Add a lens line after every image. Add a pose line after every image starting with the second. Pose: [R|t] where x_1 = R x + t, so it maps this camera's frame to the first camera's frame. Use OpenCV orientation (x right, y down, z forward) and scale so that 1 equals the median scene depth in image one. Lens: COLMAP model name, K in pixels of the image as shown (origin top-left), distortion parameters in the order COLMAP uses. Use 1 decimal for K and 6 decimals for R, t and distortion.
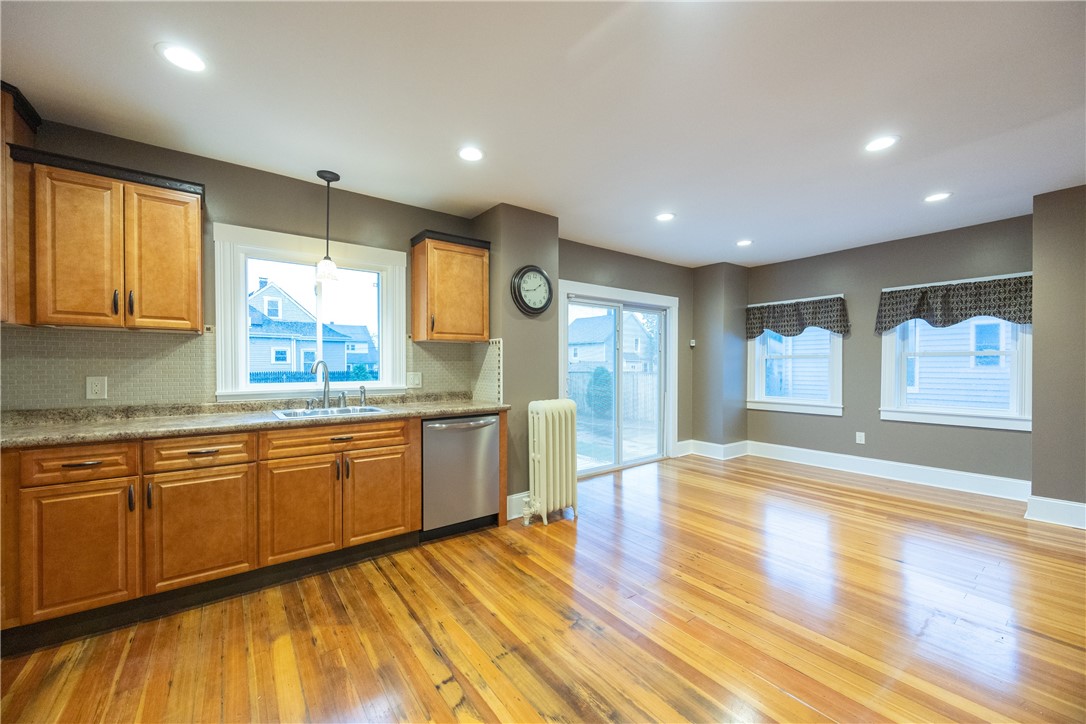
lens RADIAL K [[421.7, 0, 550.5], [0, 421.7, 369.3], [0, 0, 1]] dist [-0.000568, 0.000072]
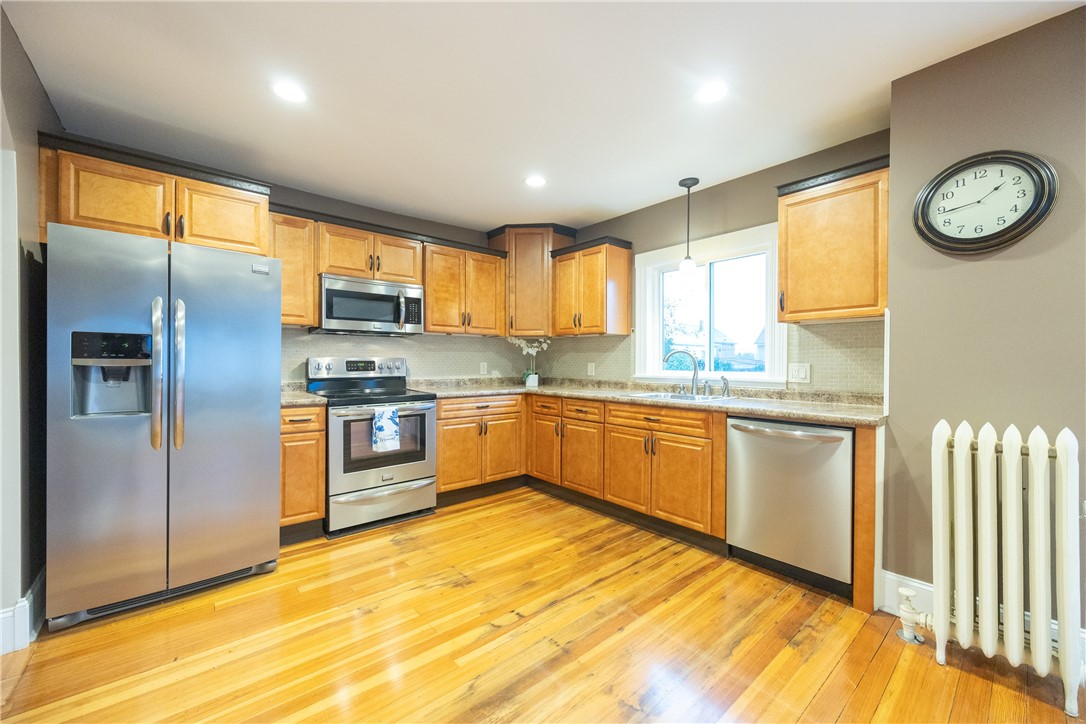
lens RADIAL K [[411.8, 0, 545.0], [0, 411.8, 364.4], [0, 0, 1]] dist [-0.001065, 0.000009]
pose [[0.067913, 0.009053, -0.997650, 0.564358], [-0.011777, 0.999896, 0.008271, 0.010741], [0.997622, 0.011188, 0.068013, 0.604389]]
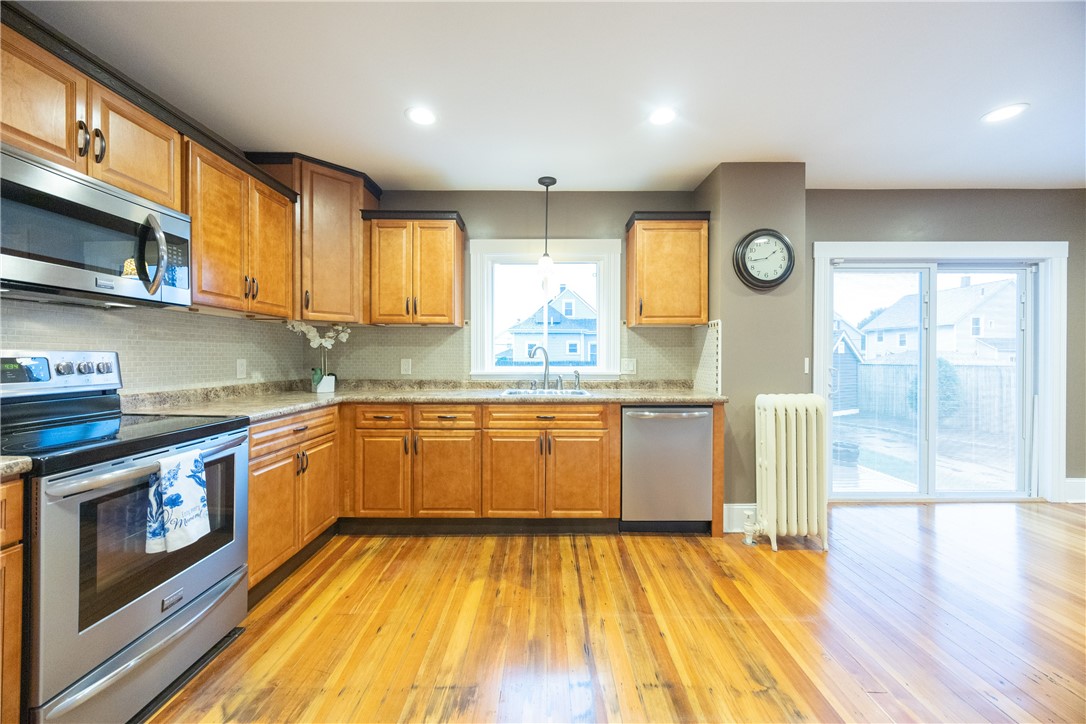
lens RADIAL K [[417.3, 0, 542.1], [0, 417.3, 357.5], [0, 0, 1]] dist [-0.001212, 0.000066]
pose [[0.792675, 0.003007, -0.609637, 0.149211], [-0.007291, 0.999963, -0.004548, 0.013819], [0.609601, 0.008050, 0.792668, 0.129374]]
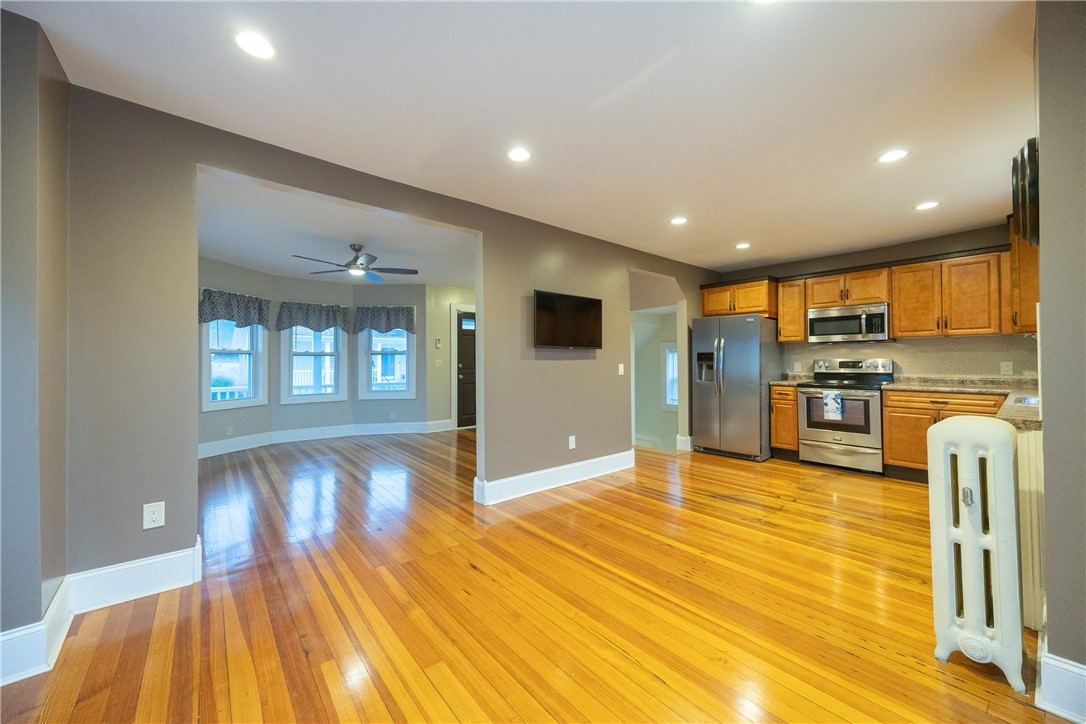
lens RADIAL K [[438.9, 0, 543.0], [0, 438.9, 362.0], [0, 0, 1]] dist [-0.000423, 0.000018]
pose [[-0.998640, 0.002769, -0.052060, 0.715457], [0.002404, 0.999972, 0.007075, 0.003245], [0.052078, 0.006940, -0.998619, 1.953736]]
